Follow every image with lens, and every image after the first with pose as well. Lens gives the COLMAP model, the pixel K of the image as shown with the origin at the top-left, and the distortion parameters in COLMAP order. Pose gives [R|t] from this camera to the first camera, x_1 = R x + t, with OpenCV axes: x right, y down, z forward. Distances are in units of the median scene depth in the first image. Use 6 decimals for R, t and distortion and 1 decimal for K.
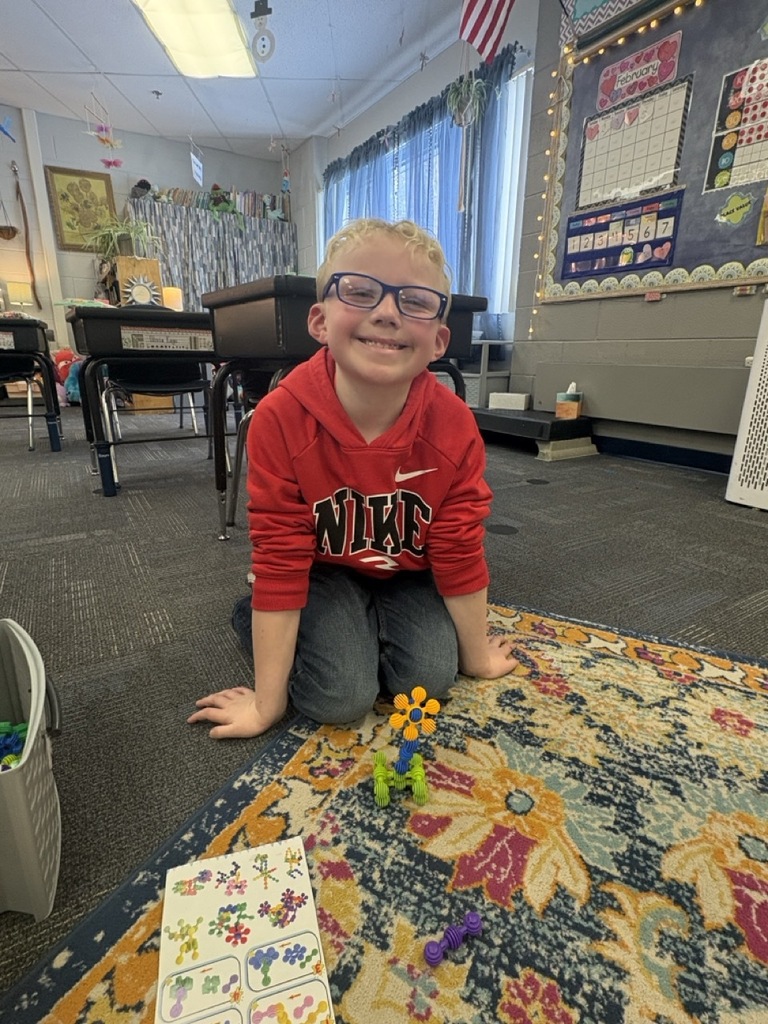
lens RADIAL K [[524.6, 0, 384.0], [0, 524.6, 512.0], [0, 0, 1]] dist [-0.003141, -0.000283]
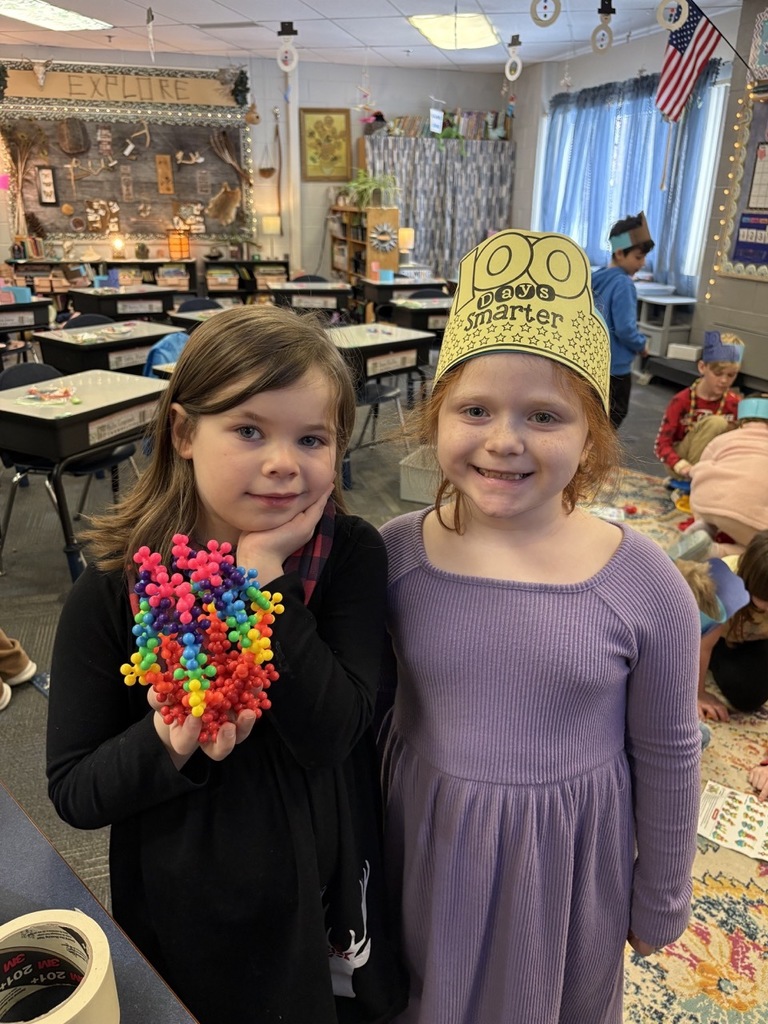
lens RADIAL K [[774.0, 0, 384.0], [0, 774.0, 512.0], [0, 0, 1]] dist [0.002428, -0.003247]
pose [[0.962376, 0.105062, -0.250589, 0.034337], [-0.085088, 0.992365, 0.089284, 0.034963], [0.258056, -0.064603, 0.963968, -0.586315]]
